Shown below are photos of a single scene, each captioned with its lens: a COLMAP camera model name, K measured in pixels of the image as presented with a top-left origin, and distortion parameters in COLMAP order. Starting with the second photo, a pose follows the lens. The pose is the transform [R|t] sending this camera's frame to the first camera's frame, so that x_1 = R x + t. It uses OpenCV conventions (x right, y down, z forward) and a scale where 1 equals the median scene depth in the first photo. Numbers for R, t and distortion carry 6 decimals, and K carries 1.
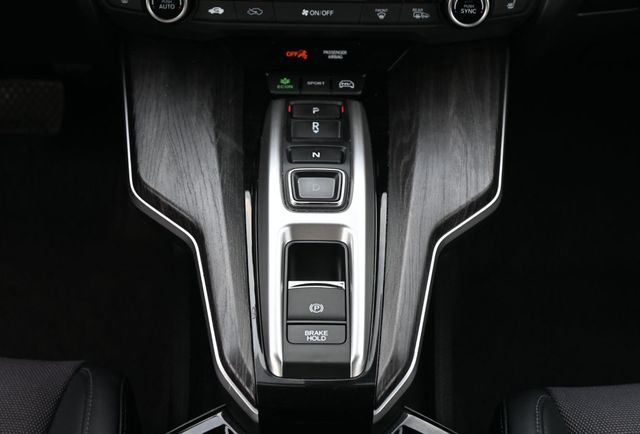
lens RADIAL K [[1073.0, 0, 320.0], [0, 1073.0, 217.0], [0, 0, 1]] dist [0.042150, 0.106645]
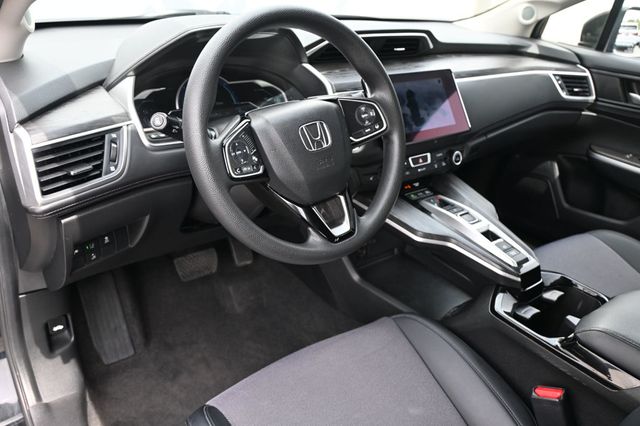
lens RADIAL K [[524.3, 0, 320.0], [0, 524.3, 213.0], [0, 0, 1]] dist [-0.009232, -0.005501]
pose [[0.788991, -0.230446, 0.569551, -1.065912], [0.332644, 0.939599, -0.080637, -0.054177], [-0.516566, 0.253080, 0.817991, -0.006790]]
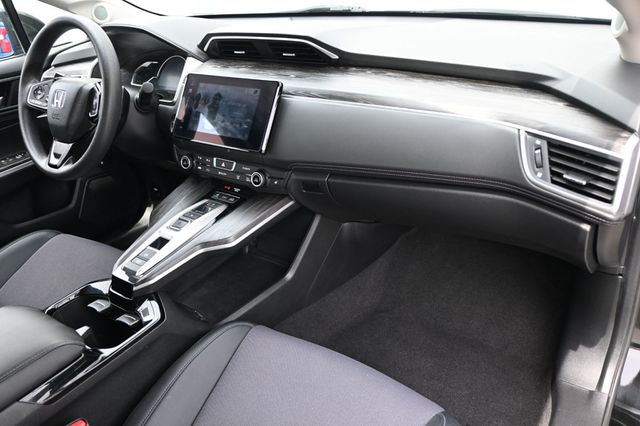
lens RADIAL K [[505.0, 0, 320.0], [0, 505.0, 213.0], [0, 0, 1]] dist [-0.005706, -0.002942]
pose [[0.810861, 0.204015, -0.548527, 1.006907], [-0.282045, 0.957471, -0.060819, -0.074939], [0.512791, 0.204025, 0.833918, -0.015047]]
